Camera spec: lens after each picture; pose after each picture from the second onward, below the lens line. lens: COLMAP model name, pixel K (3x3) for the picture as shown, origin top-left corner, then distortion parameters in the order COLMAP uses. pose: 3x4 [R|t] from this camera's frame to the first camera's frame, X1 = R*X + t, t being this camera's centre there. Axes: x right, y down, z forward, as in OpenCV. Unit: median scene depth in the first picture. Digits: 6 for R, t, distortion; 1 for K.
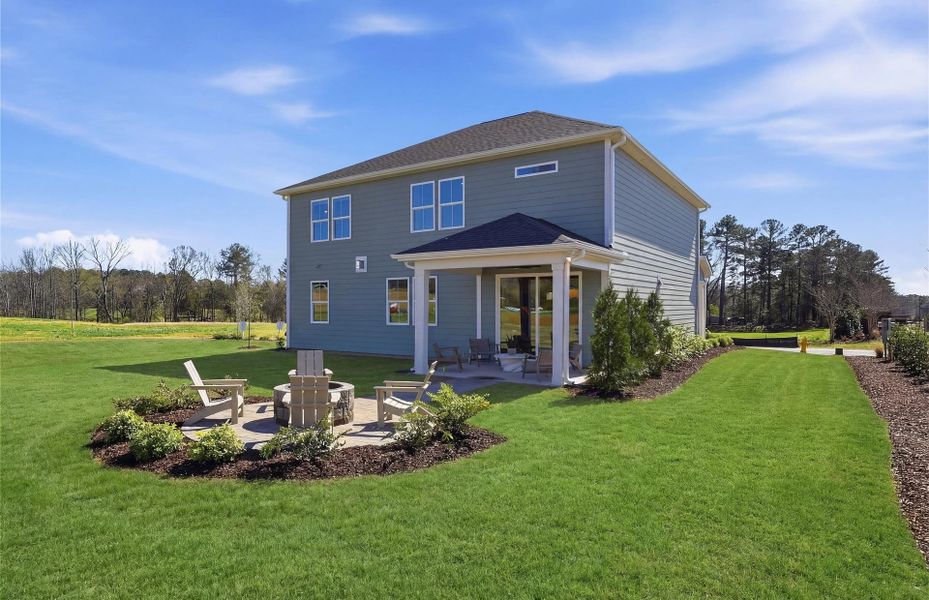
lens RADIAL K [[422.0, 0, 463.4], [0, 422.0, 303.3], [0, 0, 1]] dist [-0.002127, 0.000431]
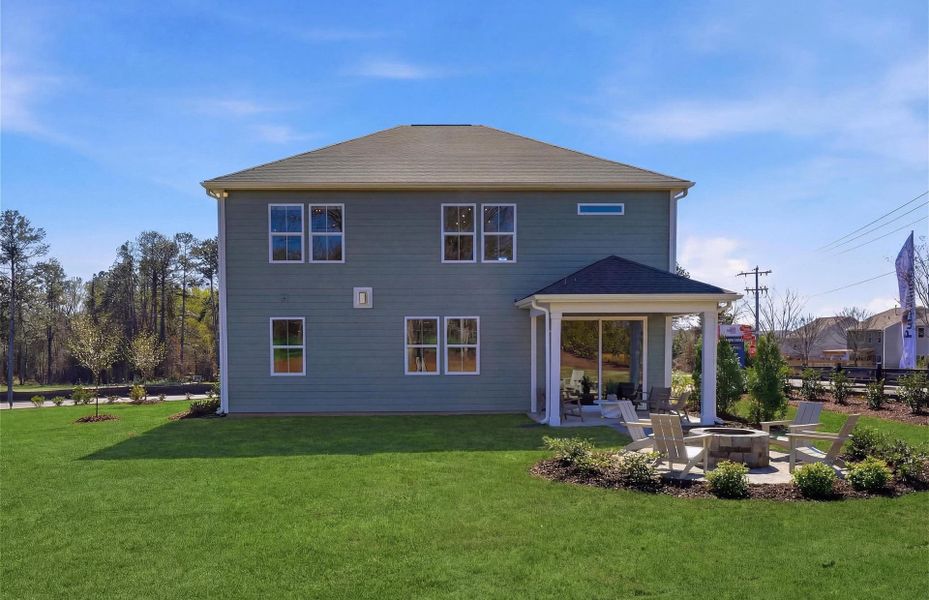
lens RADIAL K [[419.4, 0, 464.5], [0, 419.4, 362.9], [0, 0, 1]] dist [-0.000215, 0.000059]
pose [[0.880054, -0.018141, 0.474527, -0.479625], [0.002467, 0.999431, 0.033634, 0.001651], [-0.474867, -0.028429, 0.879598, 0.249747]]
